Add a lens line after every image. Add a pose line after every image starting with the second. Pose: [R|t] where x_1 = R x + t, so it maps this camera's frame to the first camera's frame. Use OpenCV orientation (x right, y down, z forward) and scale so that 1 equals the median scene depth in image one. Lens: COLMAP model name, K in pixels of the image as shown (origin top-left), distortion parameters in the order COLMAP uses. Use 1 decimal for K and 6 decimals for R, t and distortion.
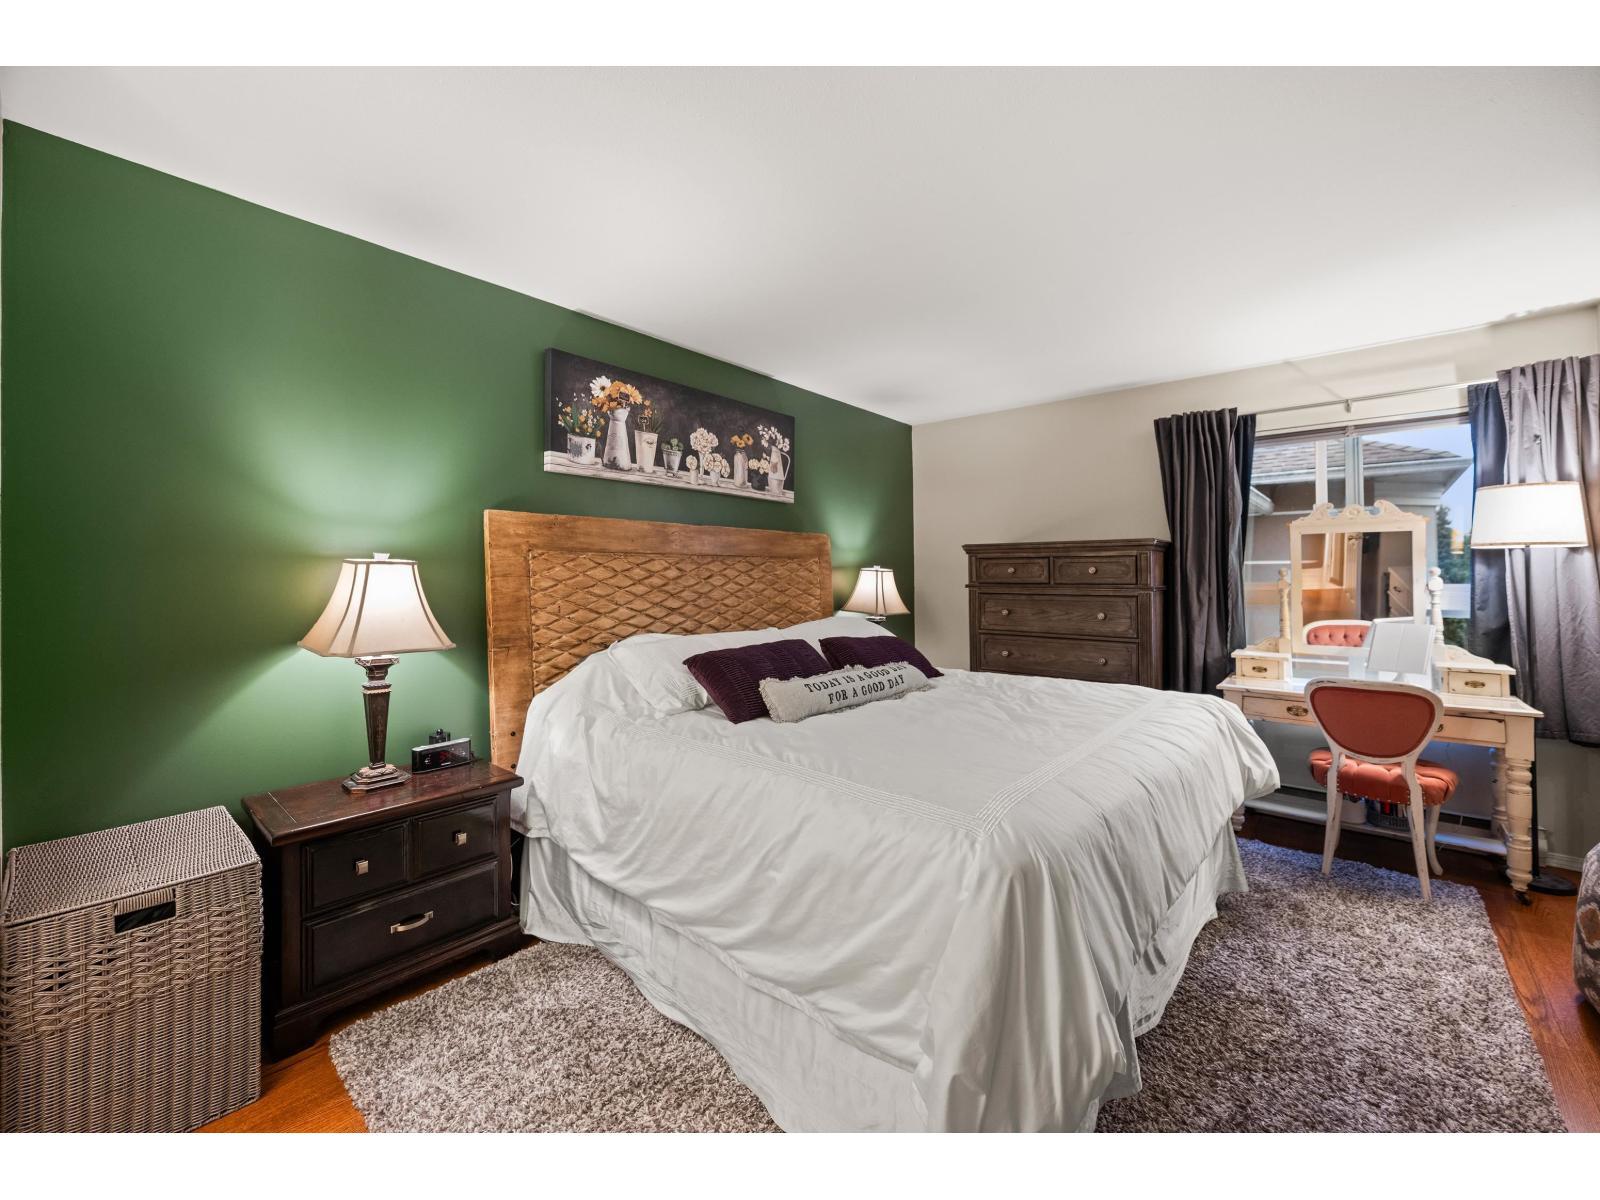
lens RADIAL K [[637.0, 0, 794.0], [0, 637.0, 587.2], [0, 0, 1]] dist [-0.001465, -0.000126]
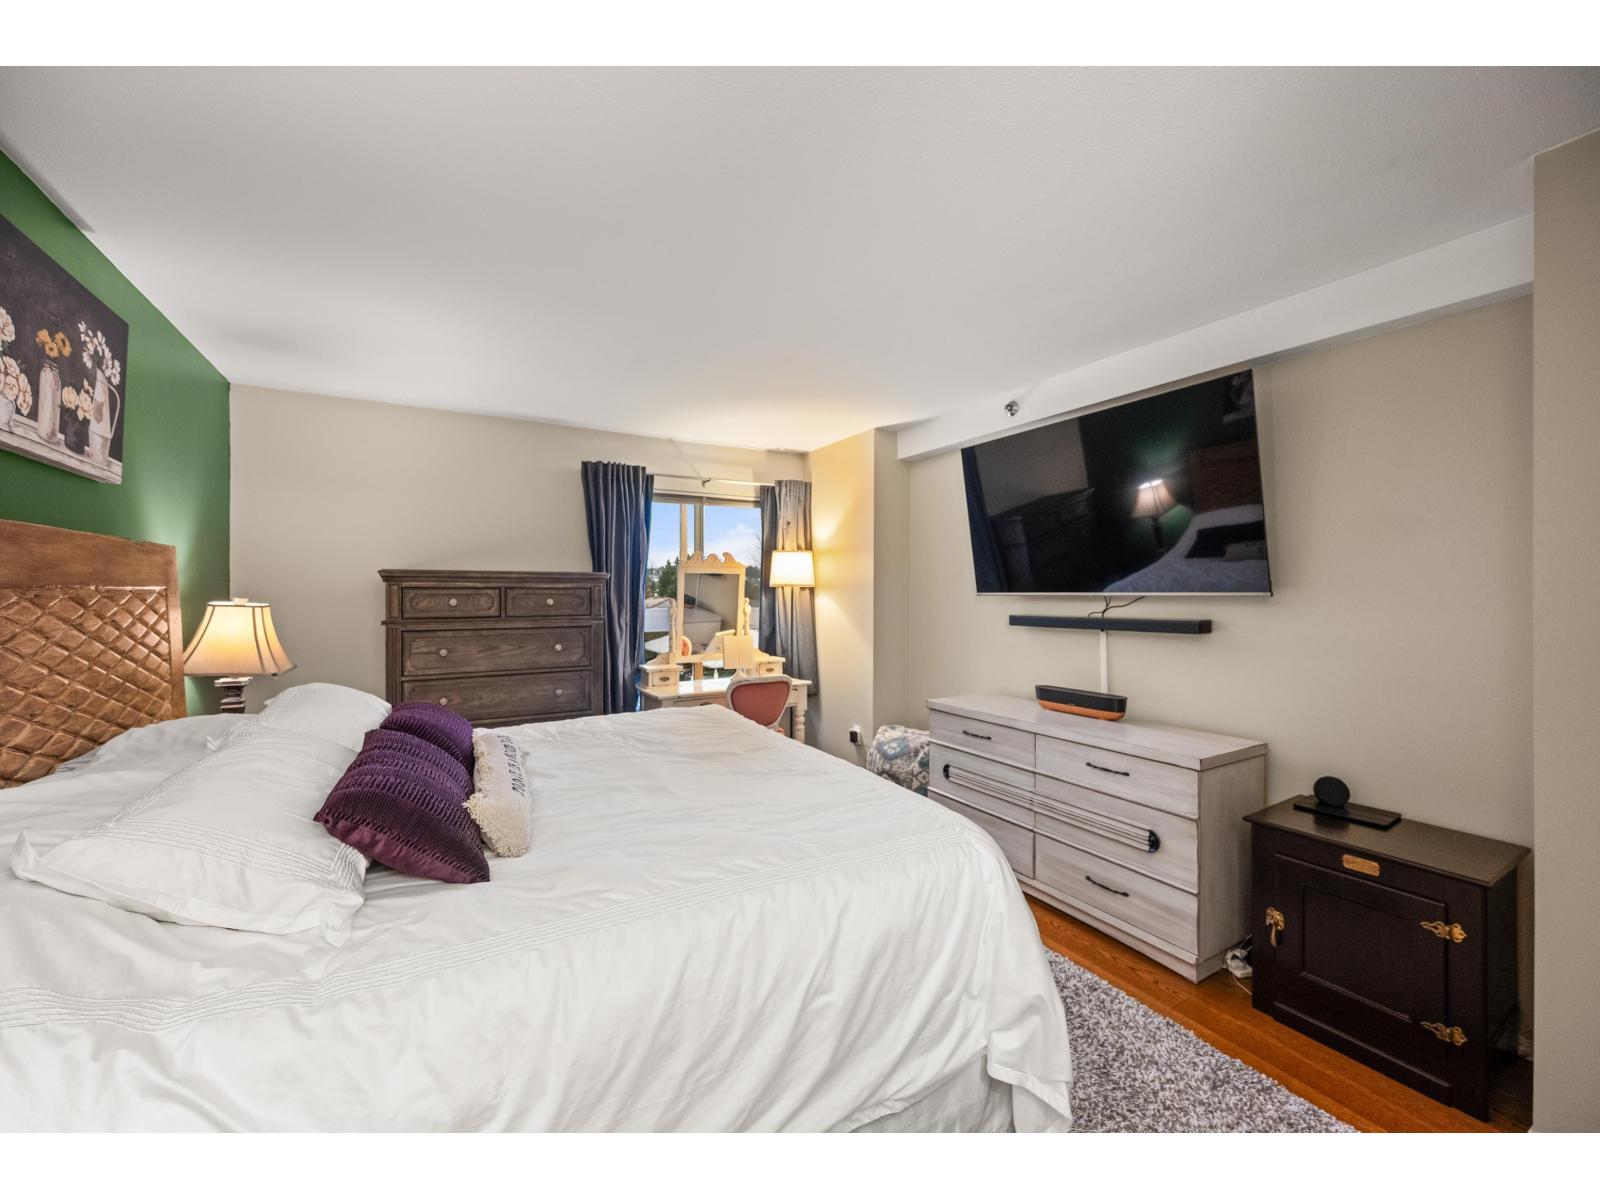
lens RADIAL K [[637.0, 0, 795.4], [0, 637.0, 598.2], [0, 0, 1]] dist [-0.001465, -0.000126]
pose [[0.320301, -0.013626, 0.947218, -0.351900], [0.018078, 0.999802, 0.008269, -0.034425], [-0.947143, 0.014475, 0.320484, 0.325892]]
